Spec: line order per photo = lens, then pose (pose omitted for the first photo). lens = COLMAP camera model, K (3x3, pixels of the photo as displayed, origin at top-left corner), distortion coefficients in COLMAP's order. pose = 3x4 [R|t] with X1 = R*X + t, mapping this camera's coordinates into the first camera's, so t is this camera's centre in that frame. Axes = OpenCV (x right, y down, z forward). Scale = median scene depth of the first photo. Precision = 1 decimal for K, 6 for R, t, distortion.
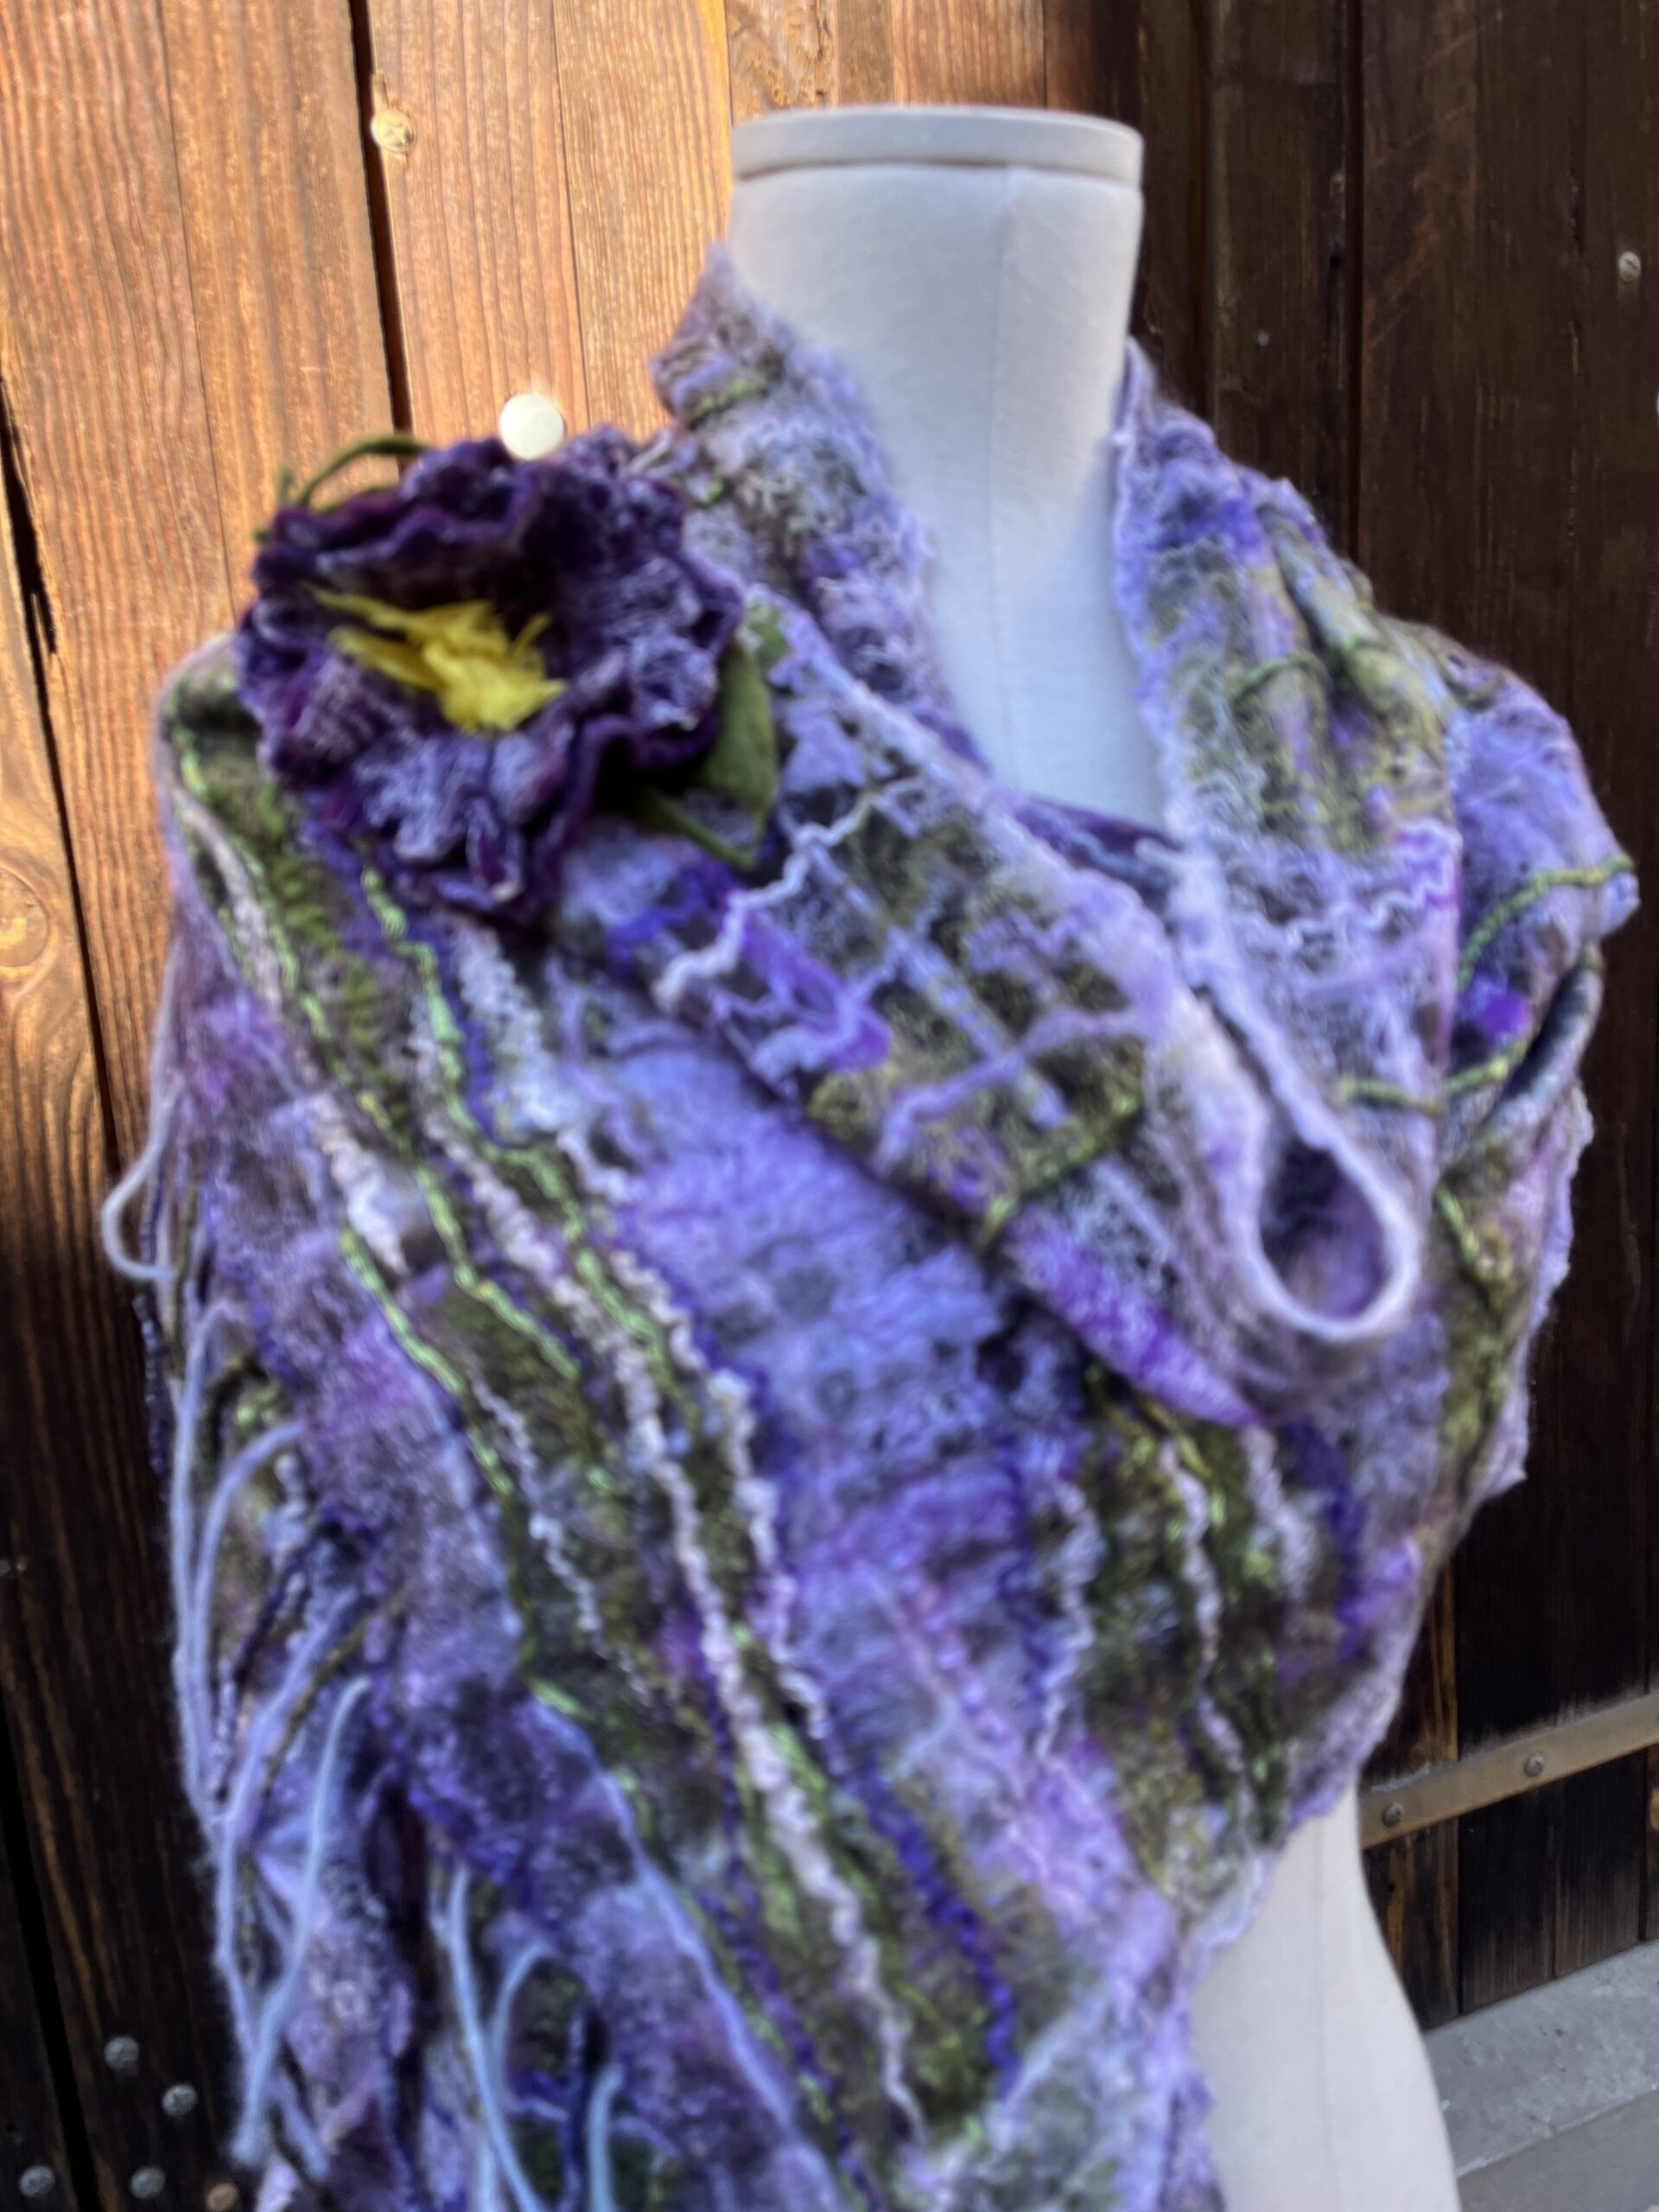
lens RADIAL K [[1697.2, 0, 824.8], [0, 1697.2, 1108.2], [0, 0, 1]] dist [0.090569, -0.130762]
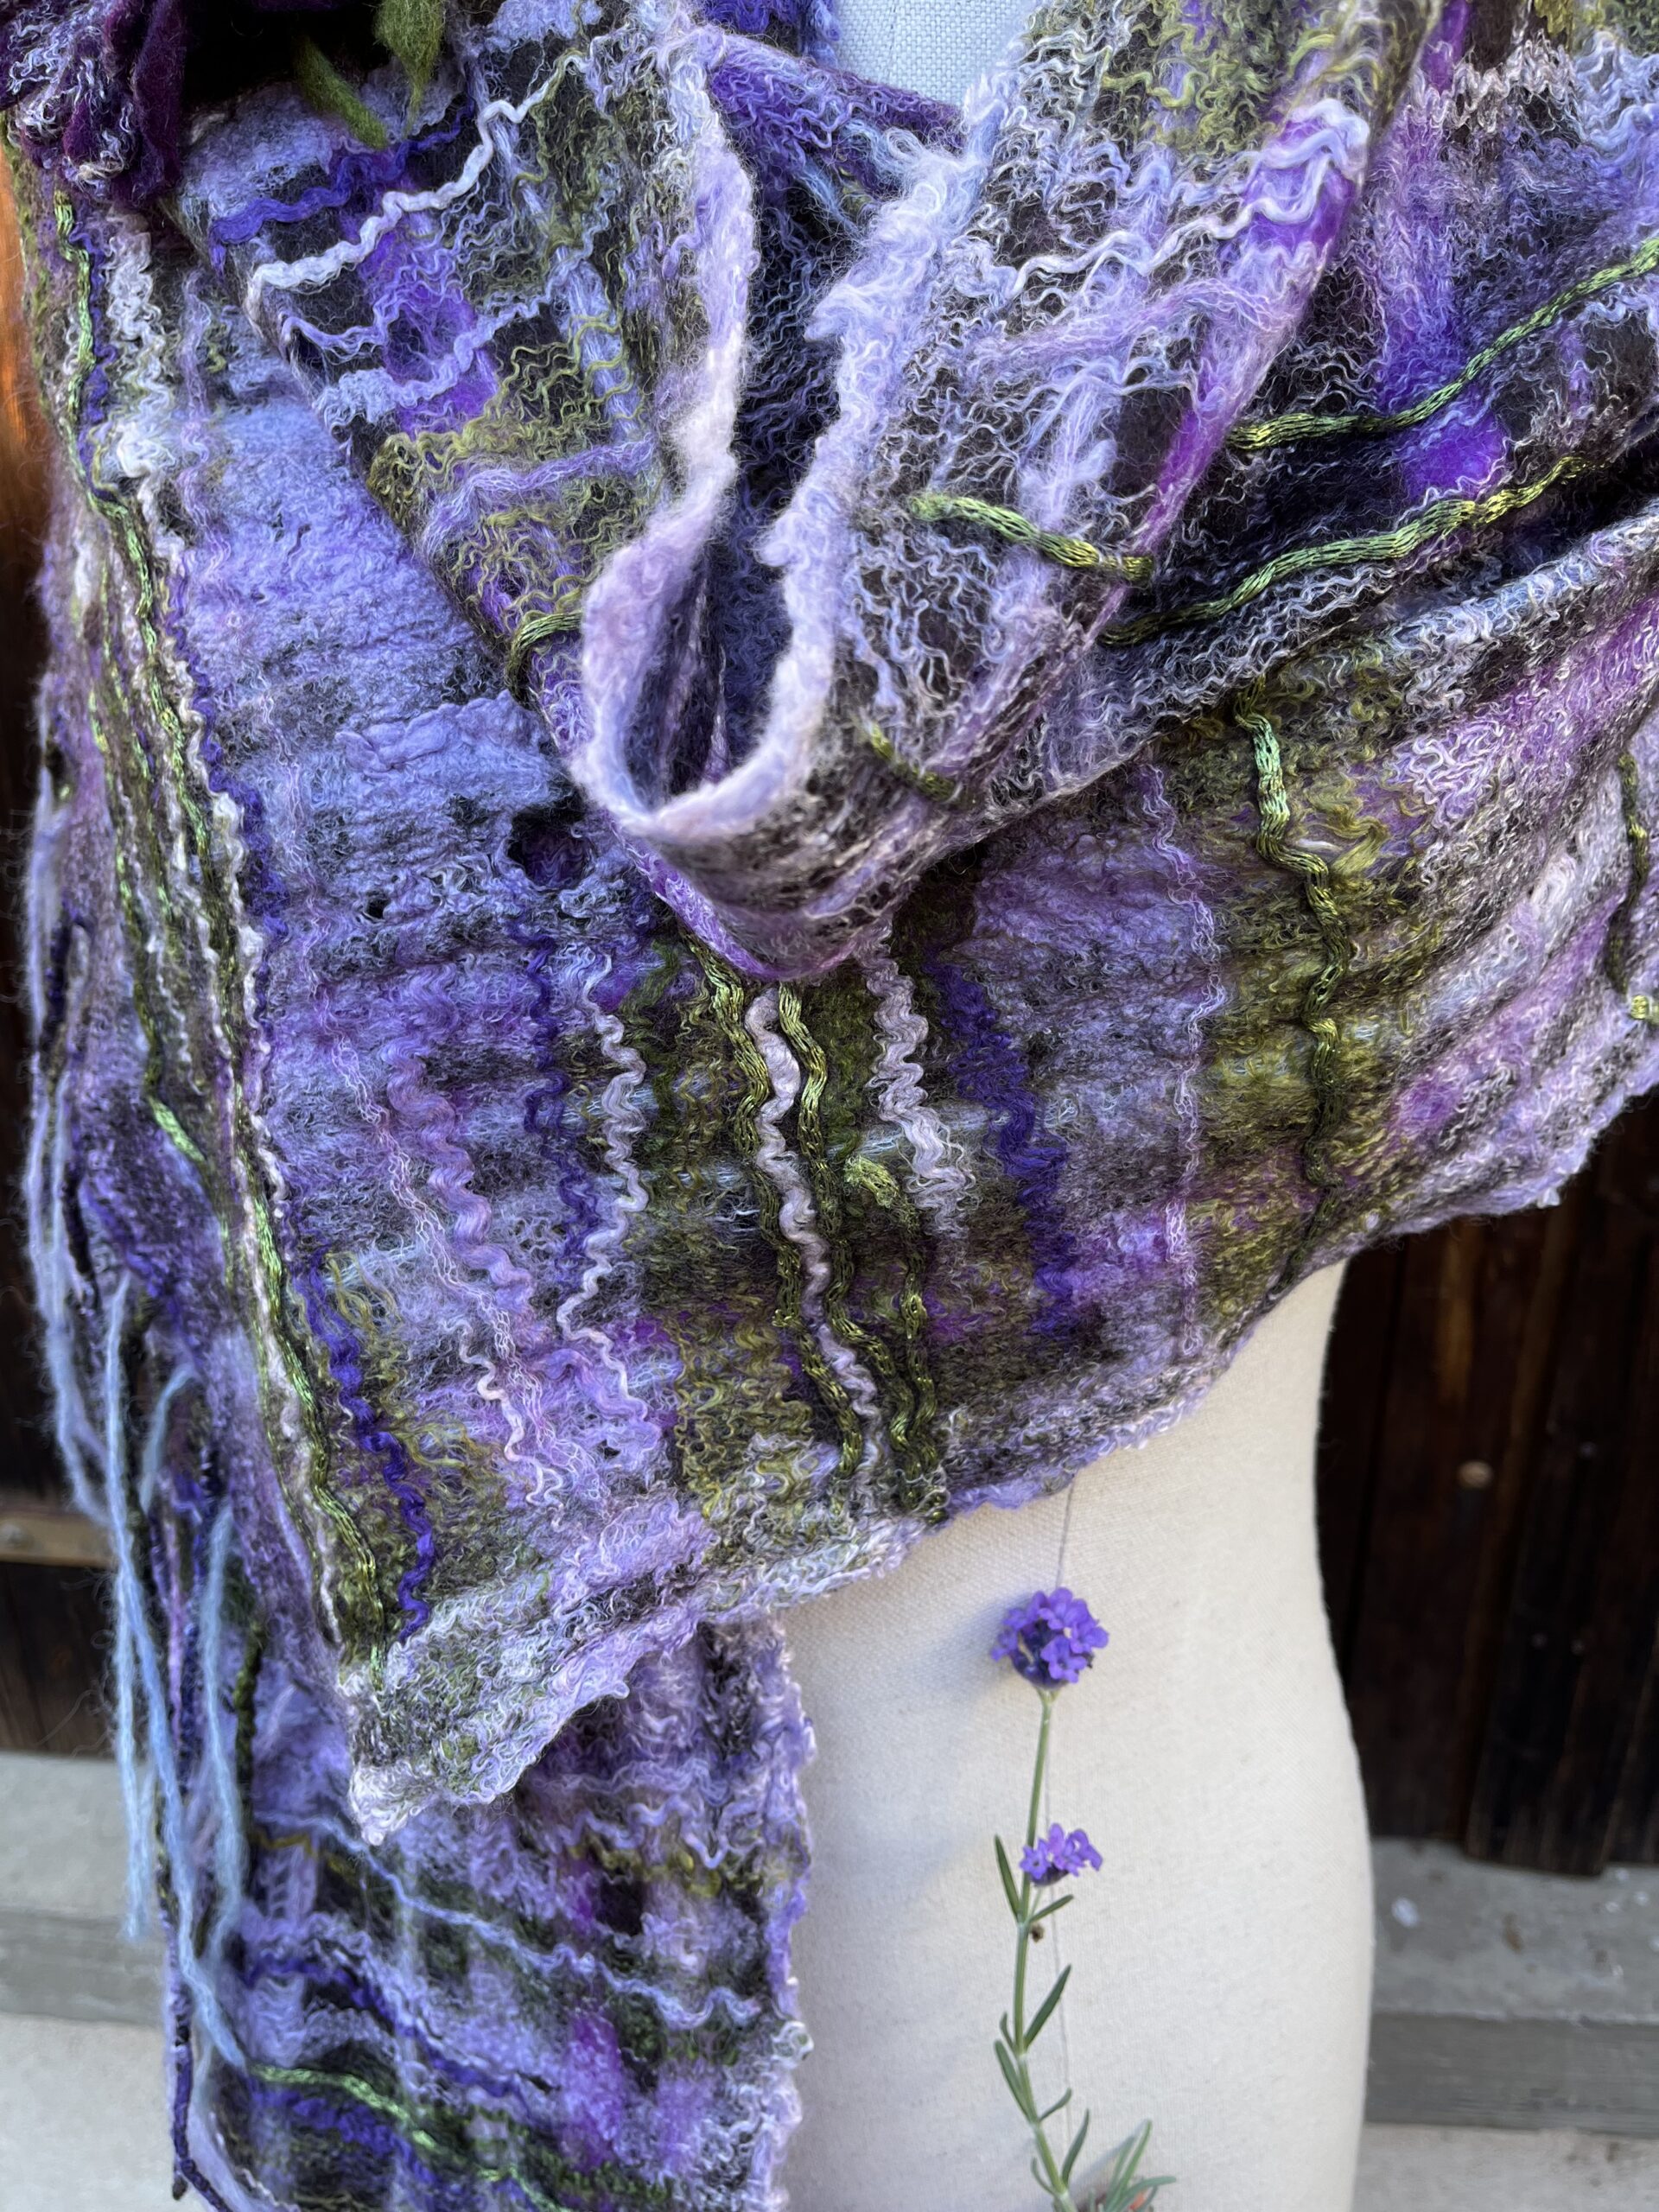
lens RADIAL K [[1697.2, 0, 823.8], [0, 1697.2, 1138.8], [0, 0, 1]] dist [0.090569, -0.130762]
pose [[0.888807, 0.233815, -0.394148, 0.550158], [-0.129996, 0.953360, 0.272408, 0.046542], [0.439458, -0.190880, 0.877748, 0.333980]]
